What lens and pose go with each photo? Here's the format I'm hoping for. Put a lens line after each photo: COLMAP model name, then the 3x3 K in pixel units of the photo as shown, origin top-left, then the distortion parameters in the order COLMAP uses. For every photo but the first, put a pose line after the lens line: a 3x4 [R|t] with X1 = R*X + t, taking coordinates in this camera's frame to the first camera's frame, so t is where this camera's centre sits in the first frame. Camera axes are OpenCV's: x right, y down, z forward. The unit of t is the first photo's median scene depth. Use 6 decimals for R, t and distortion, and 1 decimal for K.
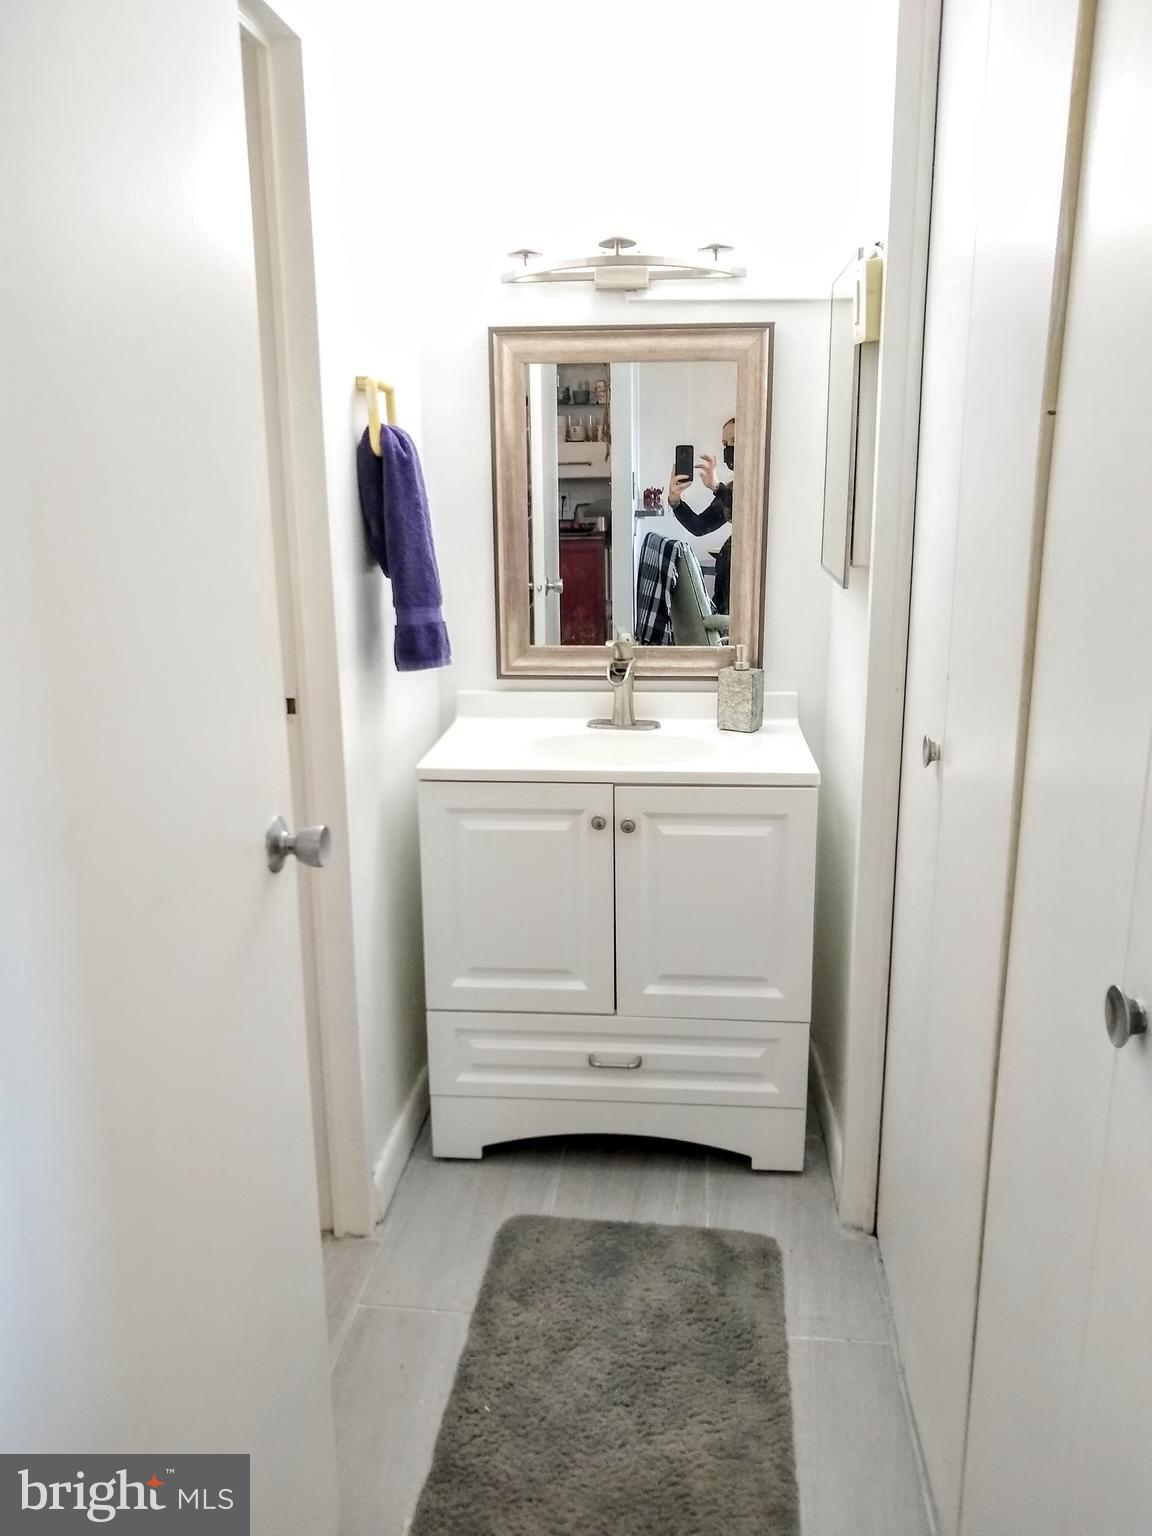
lens RADIAL K [[1236.6, 0, 563.5], [0, 1236.6, 767.9], [0, 0, 1]] dist [-0.008555, -0.004660]
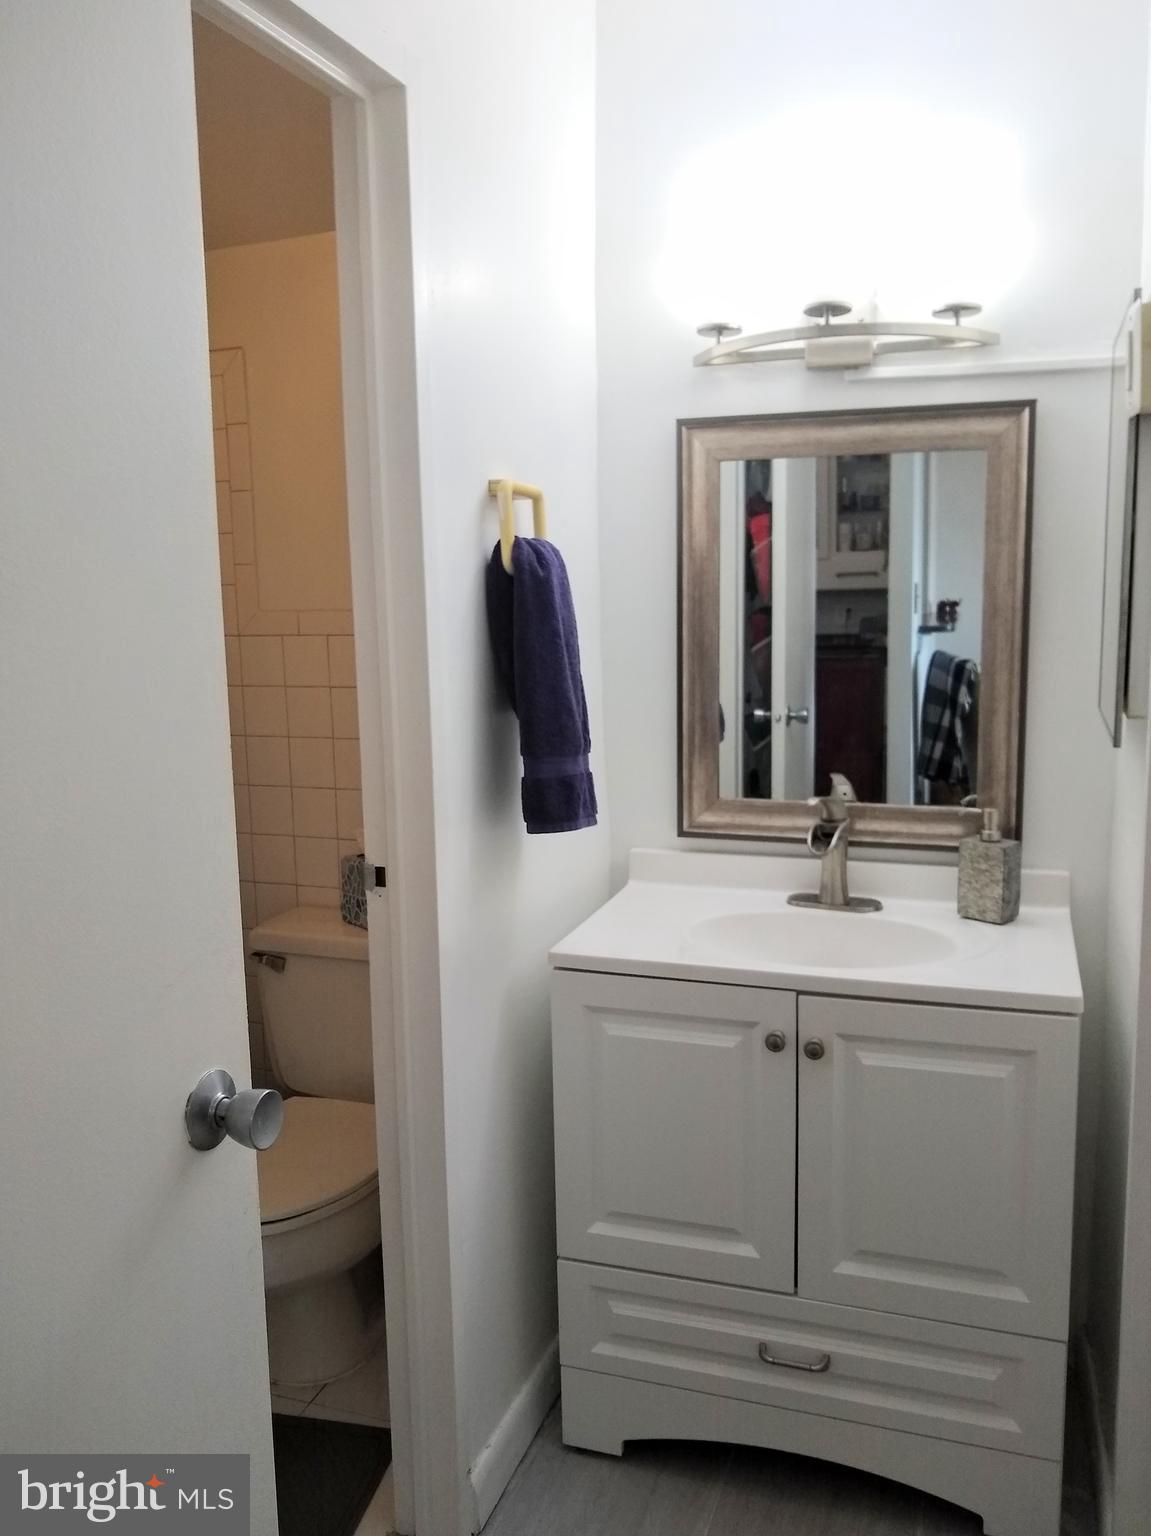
lens RADIAL K [[1274.1, 0, 562.8], [0, 1274.1, 757.9], [0, 0, 1]] dist [0.033786, -0.107141]
pose [[0.969504, 0.025460, -0.243748, 0.081333], [-0.049184, 0.994567, -0.091743, -0.045922], [0.240088, 0.100934, 0.965490, 0.169495]]
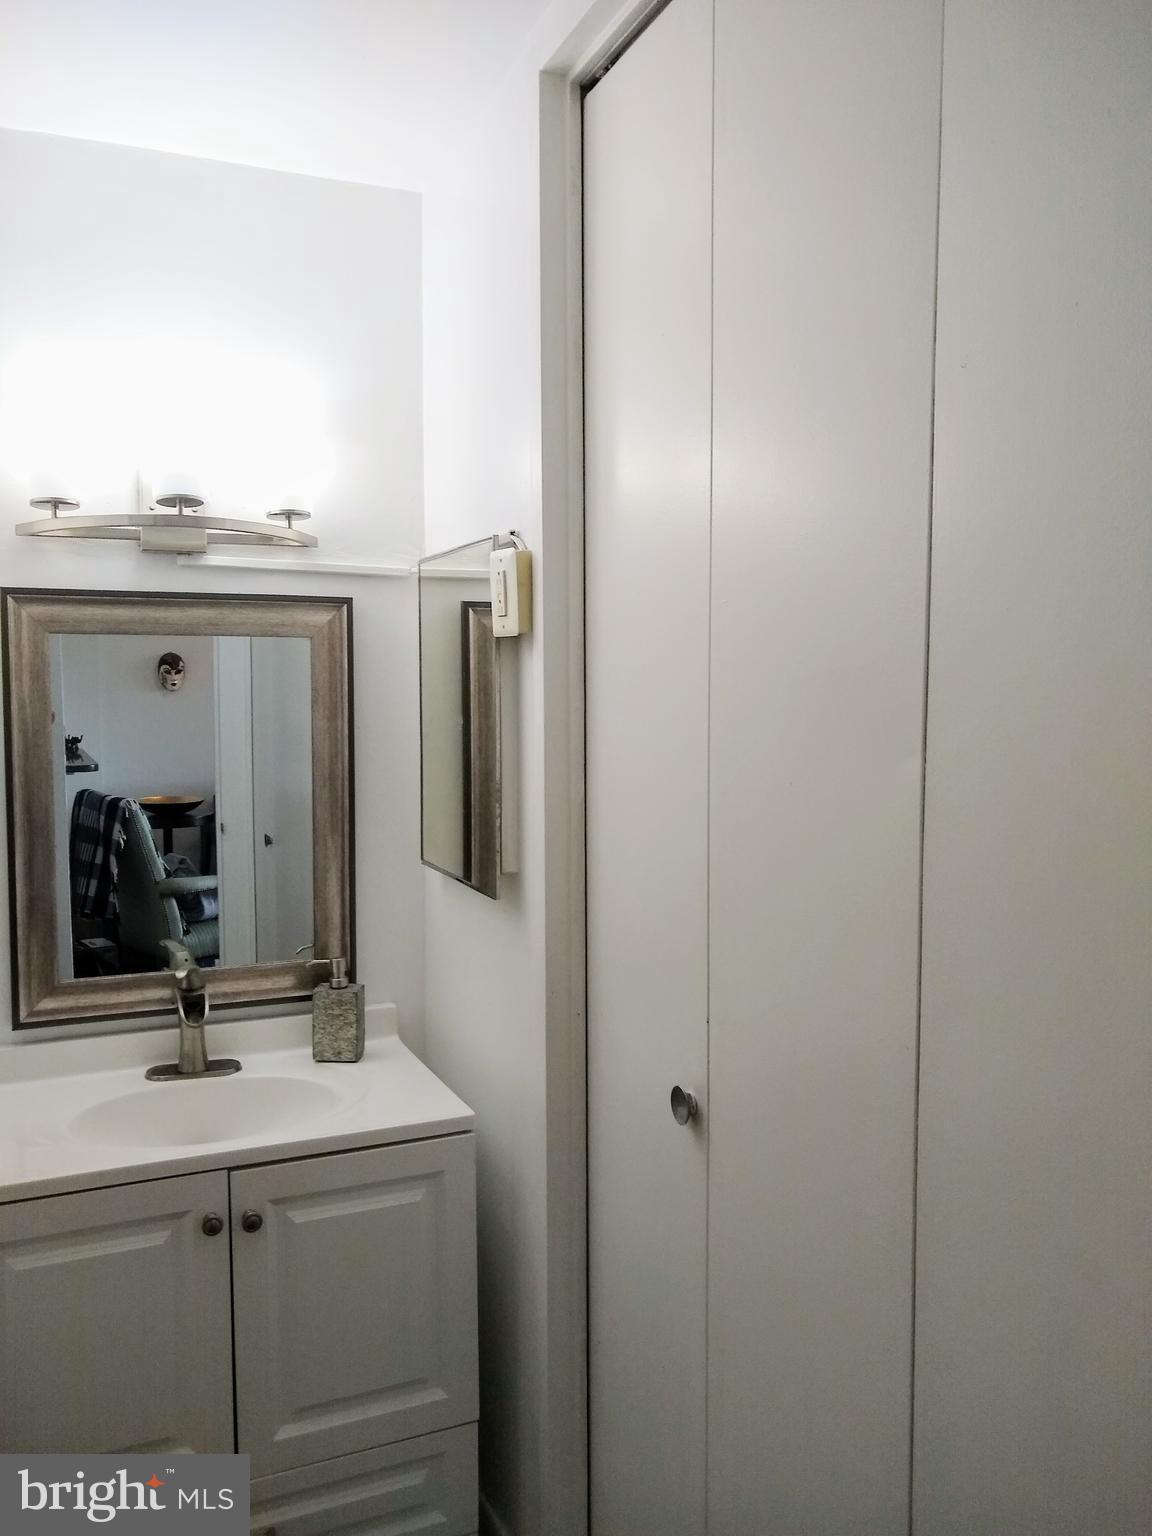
lens RADIAL K [[1227.5, 0, 563.0], [0, 1227.5, 755.8], [0, 0, 1]] dist [-0.011002, 0.014924]
pose [[0.875569, -0.018549, 0.482738, -0.127703], [0.108736, 0.981188, -0.159520, -0.086304], [-0.470697, 0.192162, 0.861114, 0.174940]]
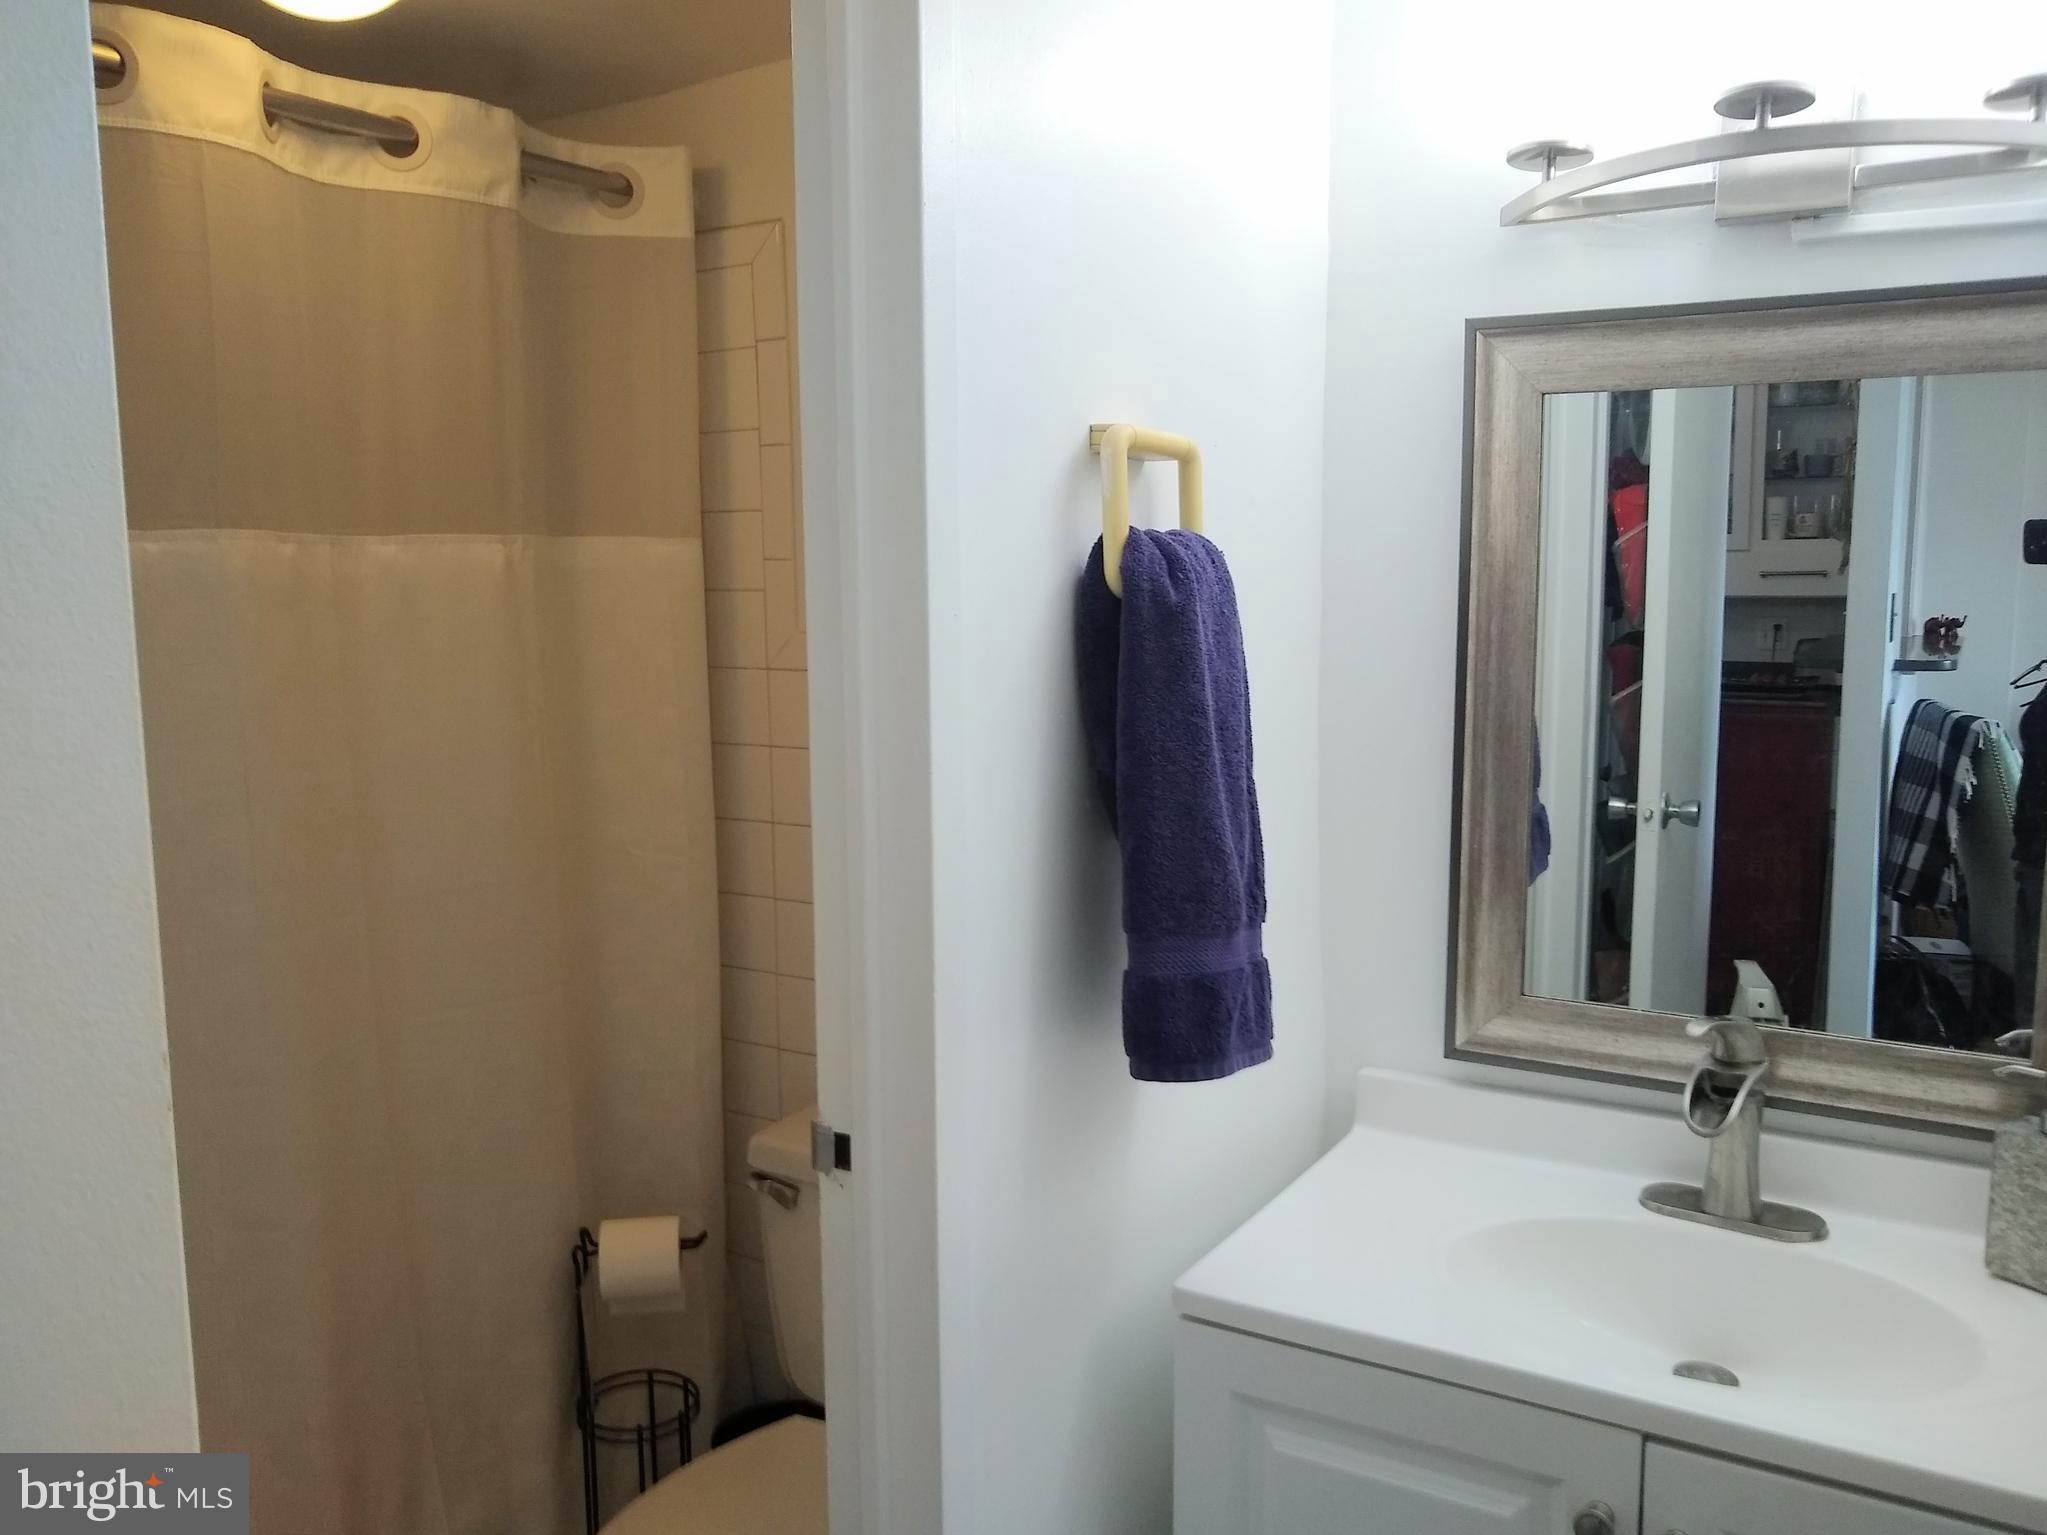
lens RADIAL K [[1648.0, 0, 1008.7], [0, 1648.0, 770.9], [0, 0, 1]] dist [-0.008555, -0.004660]
pose [[0.895107, 0.060416, -0.441740, 0.070600], [-0.110356, 0.989969, -0.088219, -0.113379], [0.431979, 0.127714, 0.892795, 0.390700]]
